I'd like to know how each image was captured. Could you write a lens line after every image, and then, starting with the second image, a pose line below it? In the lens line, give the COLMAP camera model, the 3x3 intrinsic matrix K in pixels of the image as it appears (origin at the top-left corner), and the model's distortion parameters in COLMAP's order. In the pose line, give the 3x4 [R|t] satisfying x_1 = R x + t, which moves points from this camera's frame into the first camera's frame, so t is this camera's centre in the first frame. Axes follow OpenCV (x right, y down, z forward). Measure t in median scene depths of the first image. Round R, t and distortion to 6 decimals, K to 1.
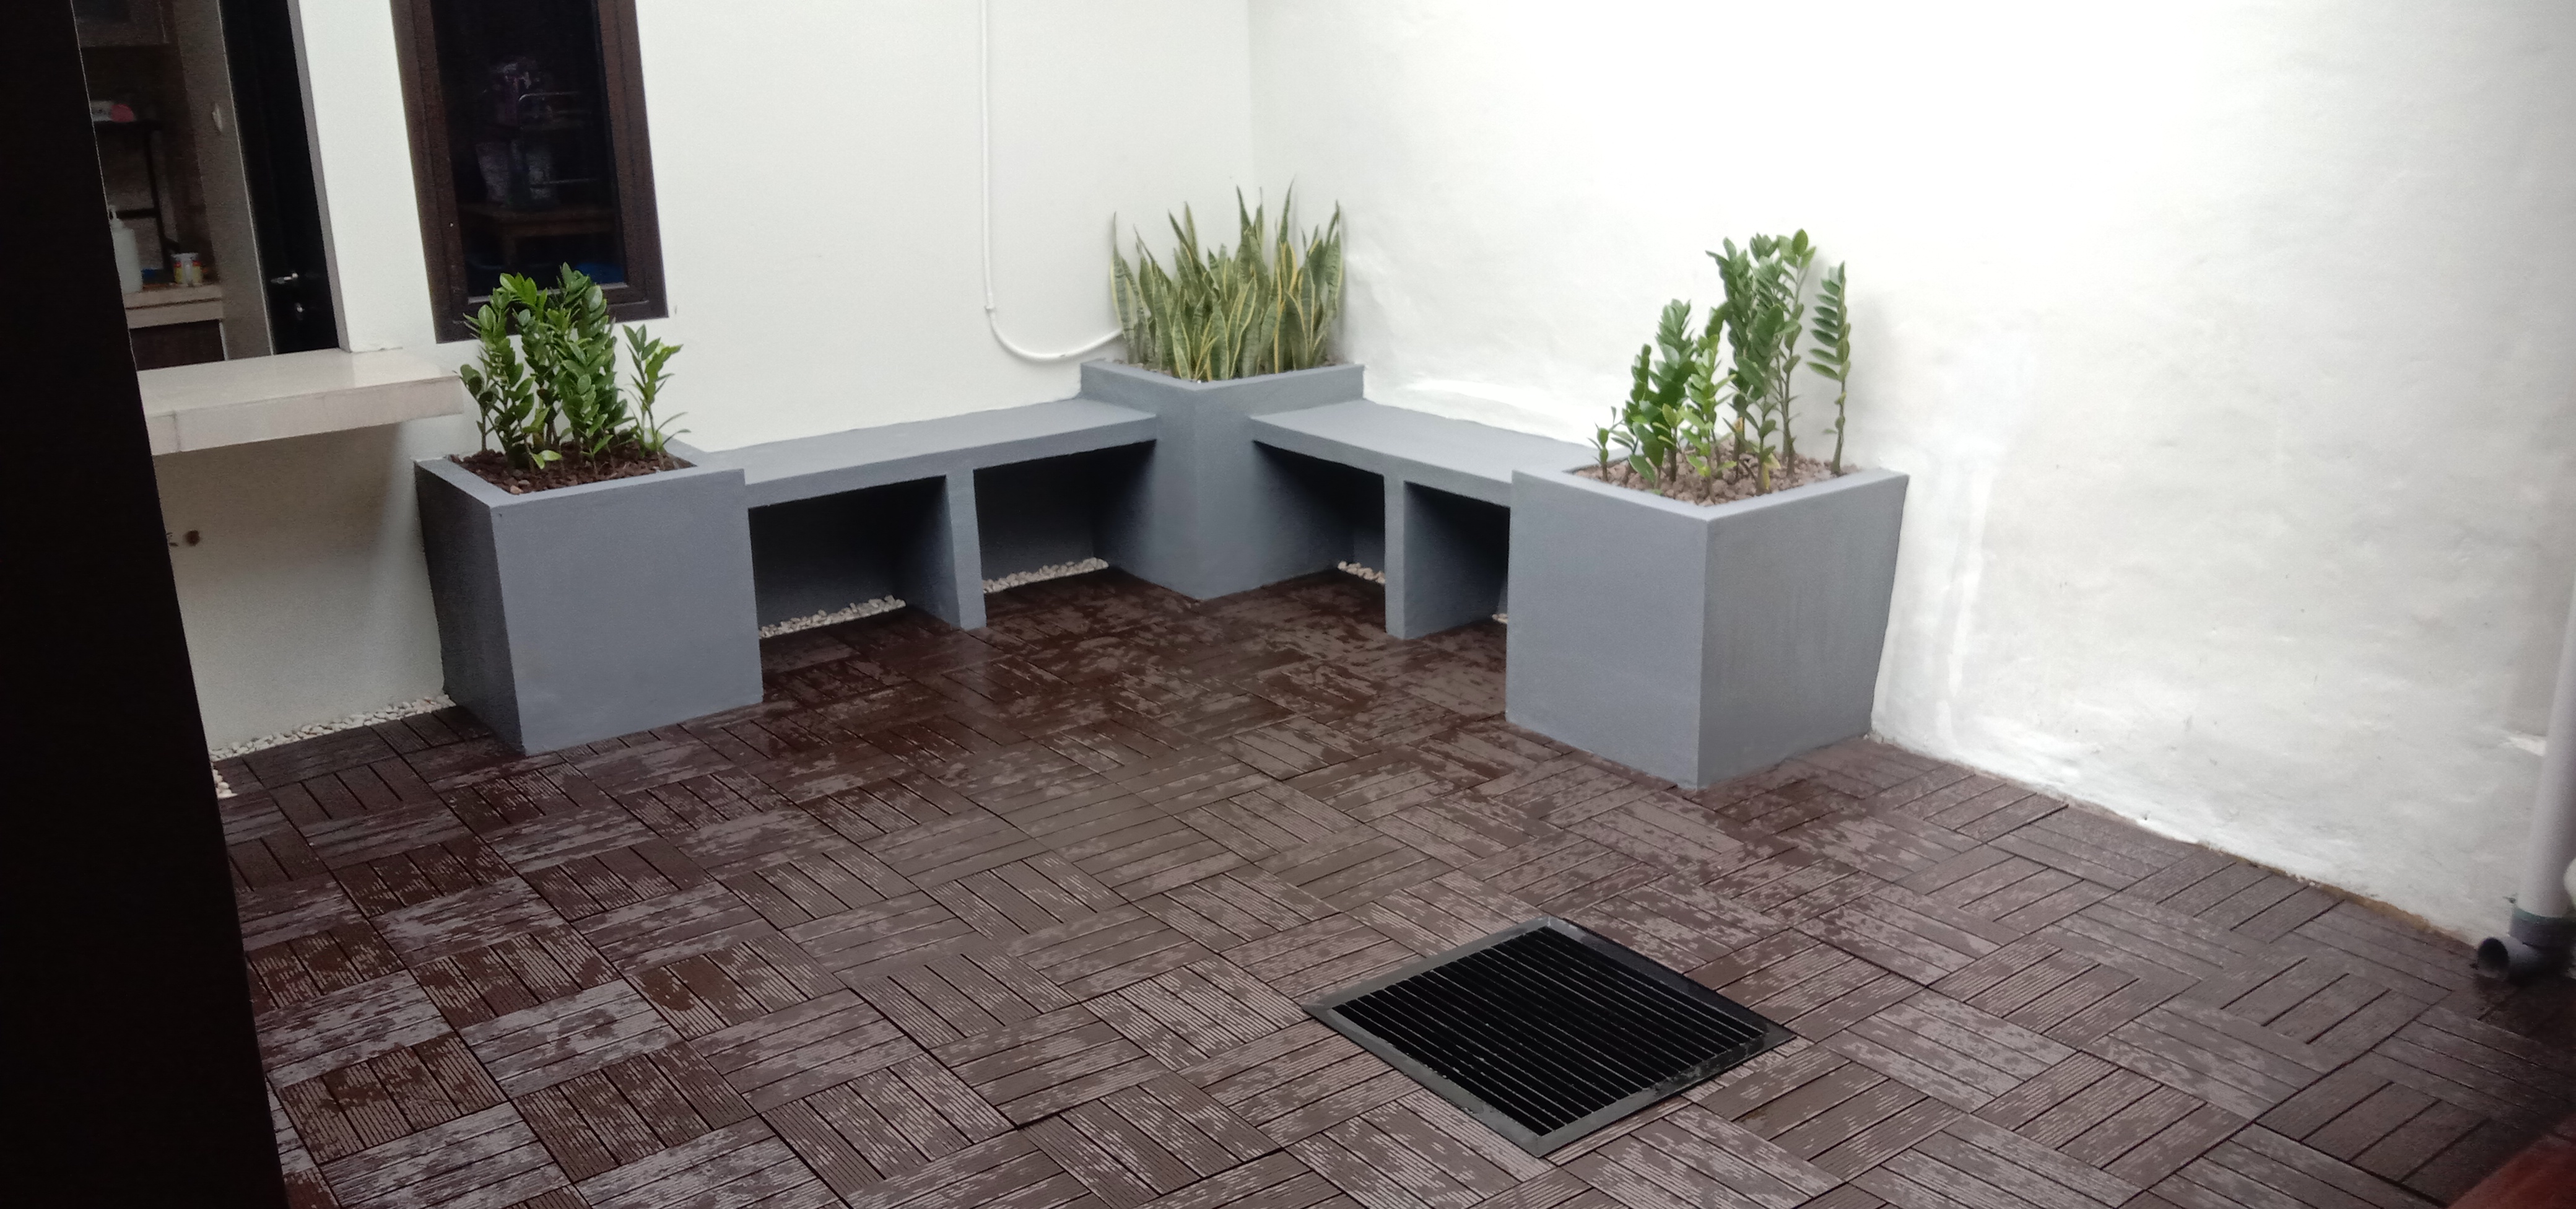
lens RADIAL K [[2079.1, 0, 1291.5], [0, 2079.1, 628.1], [0, 0, 1]] dist [0.068738, -0.177636]
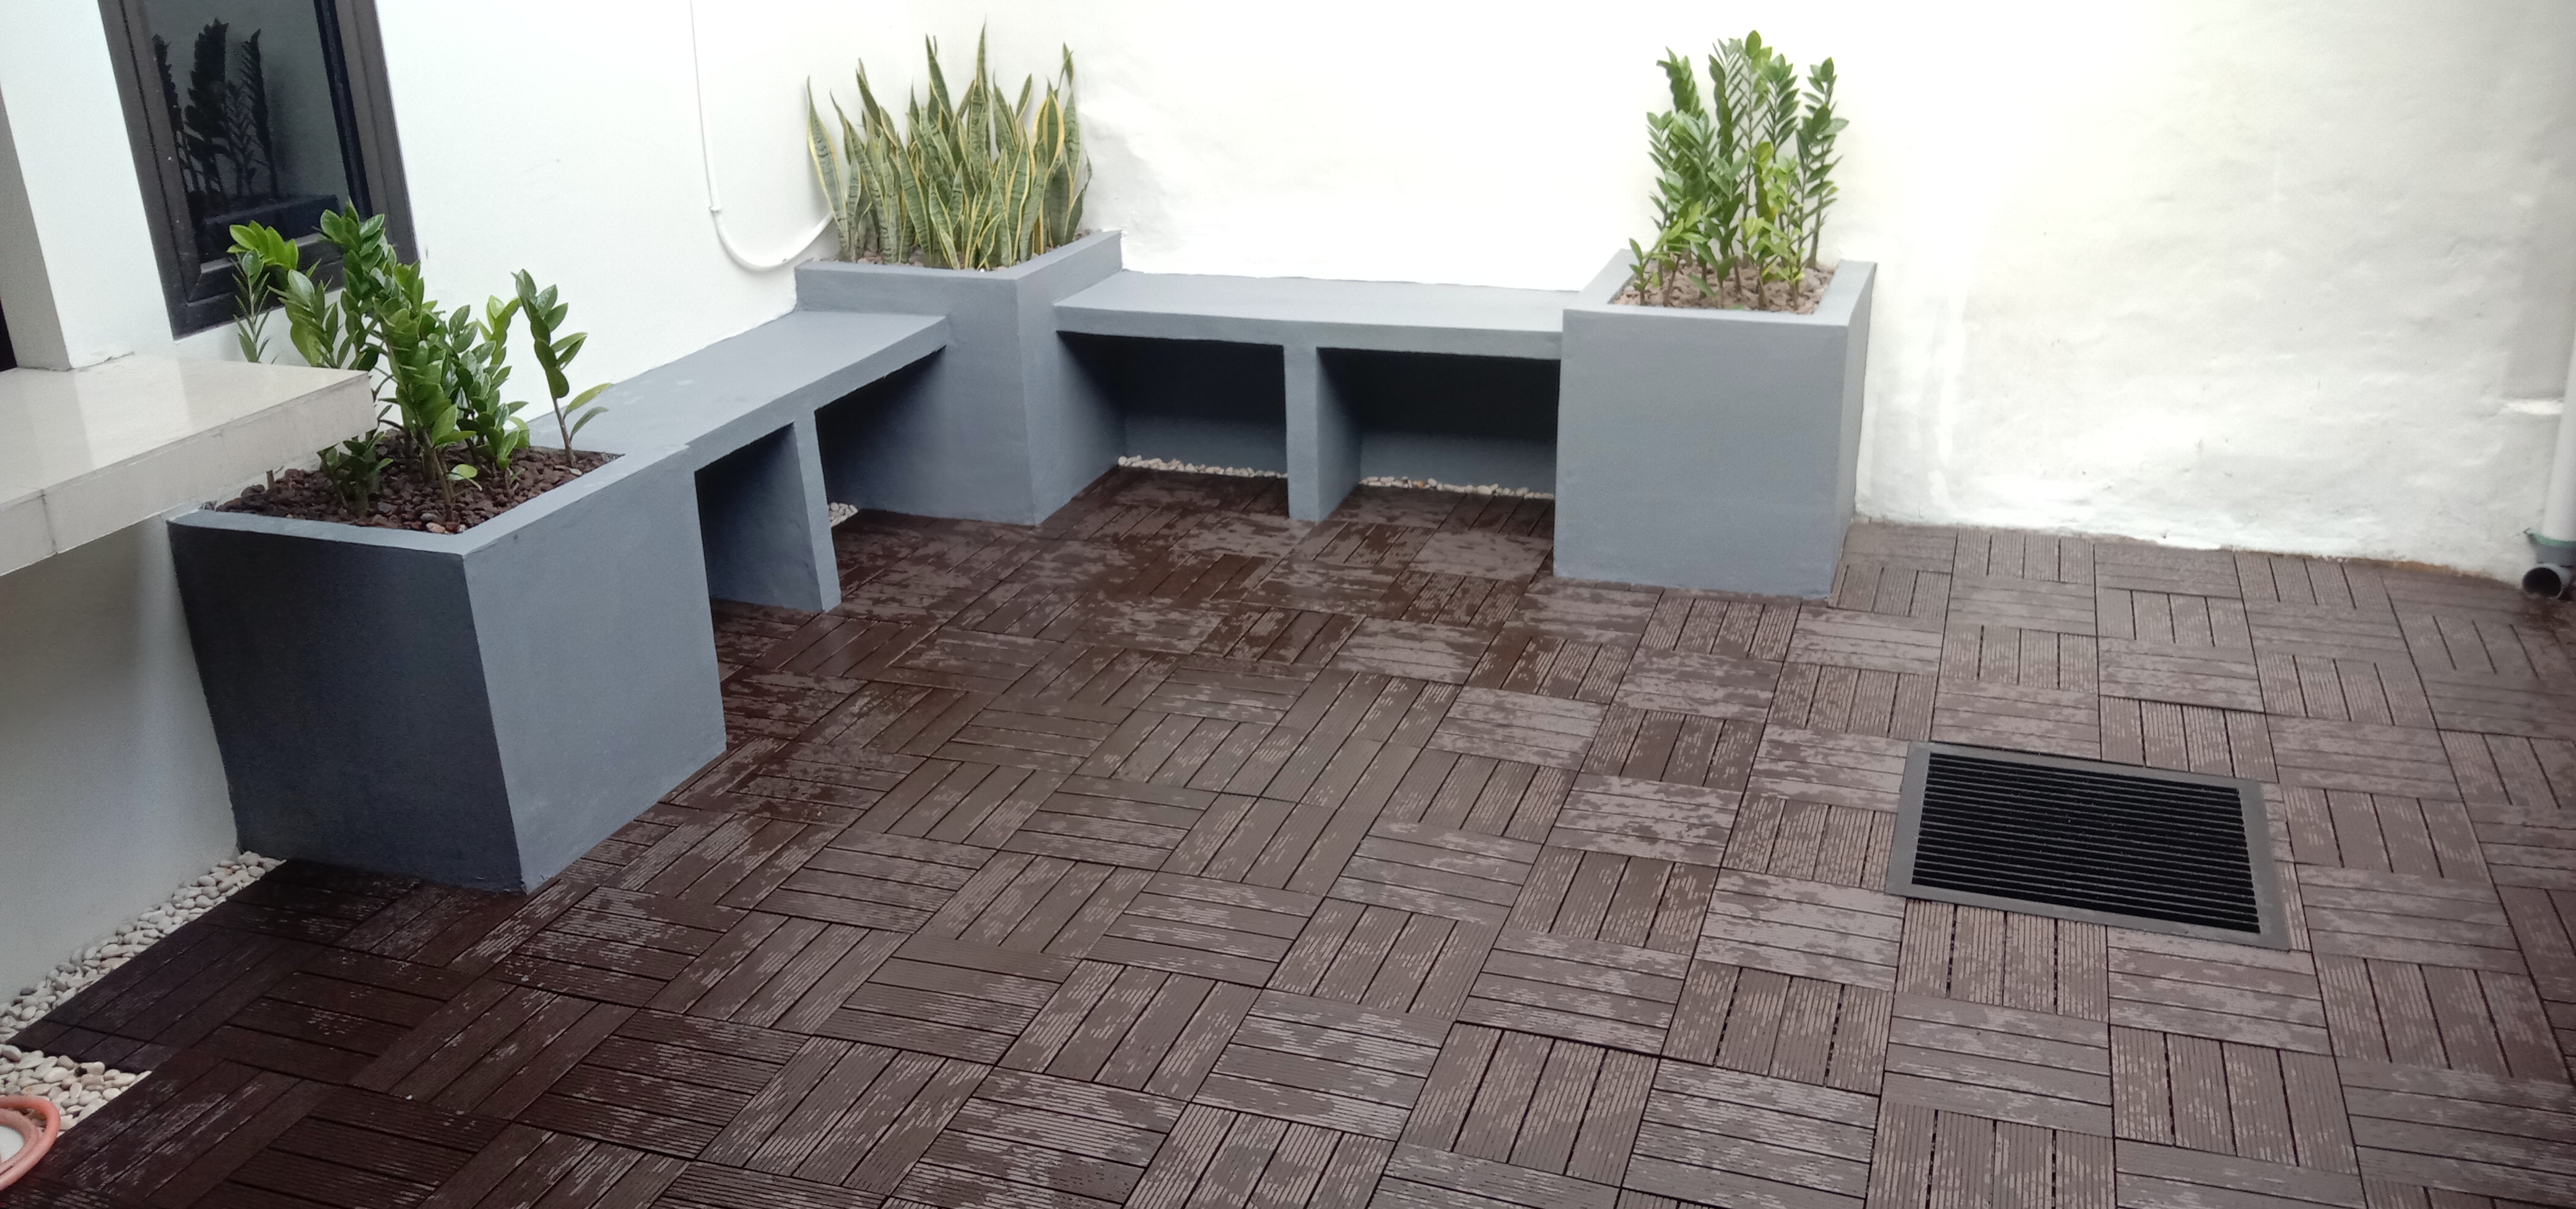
lens RADIAL K [[2079.1, 0, 1291.5], [0, 2079.1, 628.1], [0, 0, 1]] dist [0.068738, -0.177636]
pose [[0.828344, -0.209790, 0.519456, -0.525561], [0.175260, 0.977736, 0.115398, -0.066926], [-0.532100, -0.004549, 0.846669, 0.277142]]
